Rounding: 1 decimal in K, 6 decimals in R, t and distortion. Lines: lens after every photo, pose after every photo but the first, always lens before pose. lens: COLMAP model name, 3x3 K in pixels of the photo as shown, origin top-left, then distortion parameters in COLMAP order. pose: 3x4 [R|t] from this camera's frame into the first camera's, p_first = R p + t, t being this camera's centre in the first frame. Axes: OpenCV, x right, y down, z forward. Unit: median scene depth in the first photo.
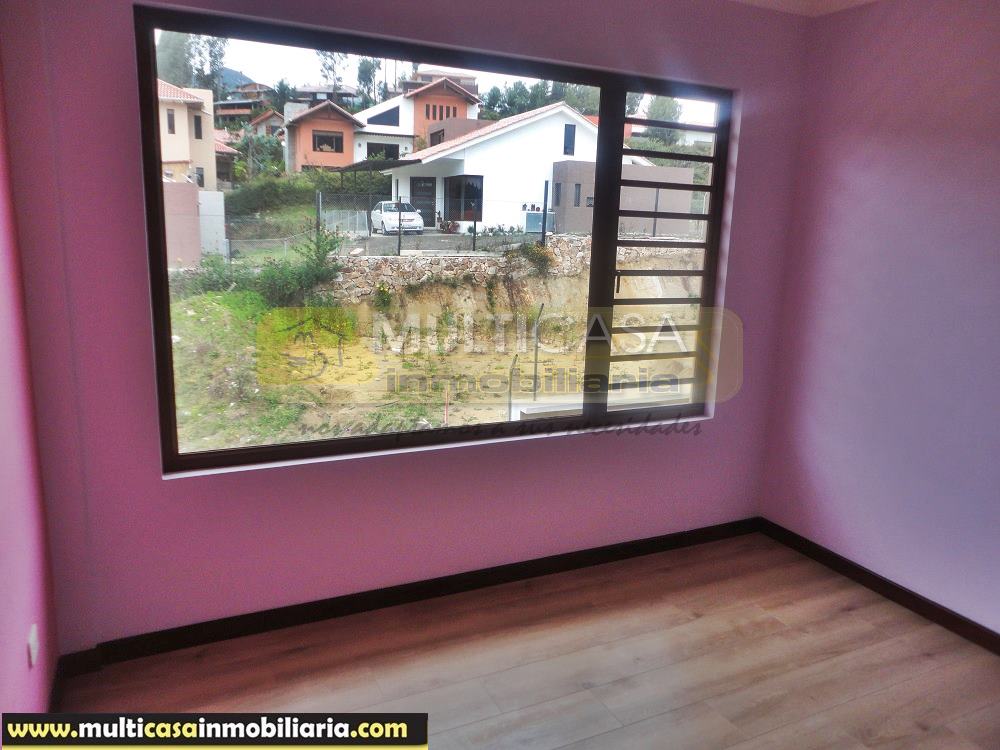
lens RADIAL K [[737.8, 0, 500.0], [0, 737.8, 375.0], [0, 0, 1]] dist [-0.001791, -0.002045]
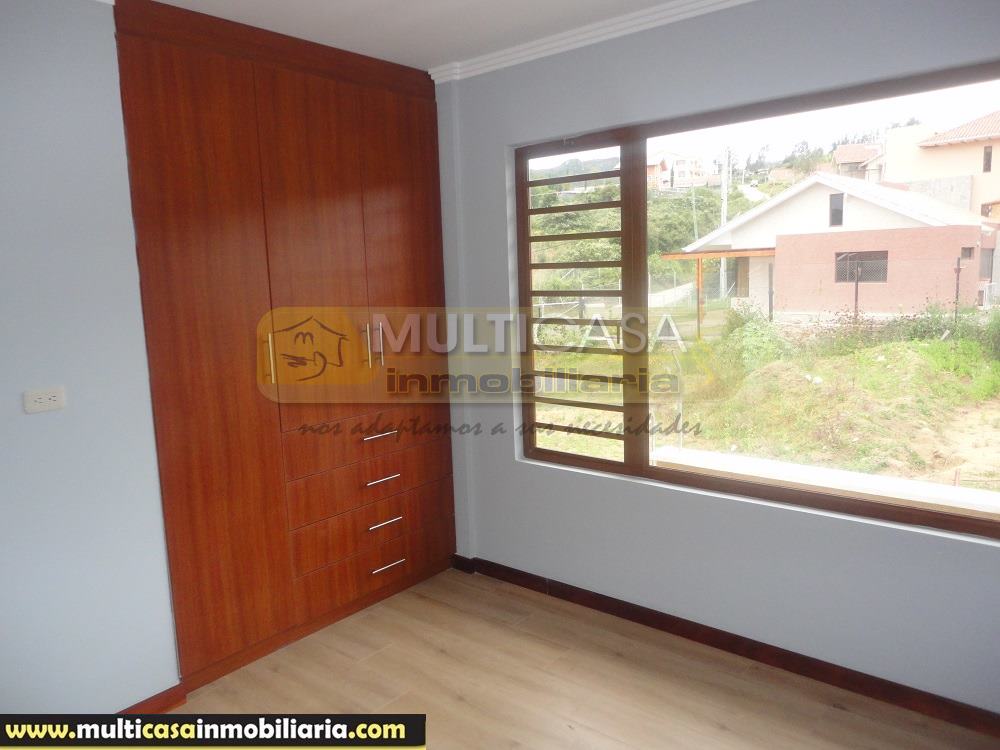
lens RADIAL K [[737.8, 0, 500.0], [0, 737.8, 375.0], [0, 0, 1]] dist [-0.001791, -0.002045]
pose [[0.414597, 0.083659, -0.906151, 0.781783], [-0.137828, 0.990051, 0.028343, -0.057492], [0.899507, 0.113142, 0.422003, 0.345703]]
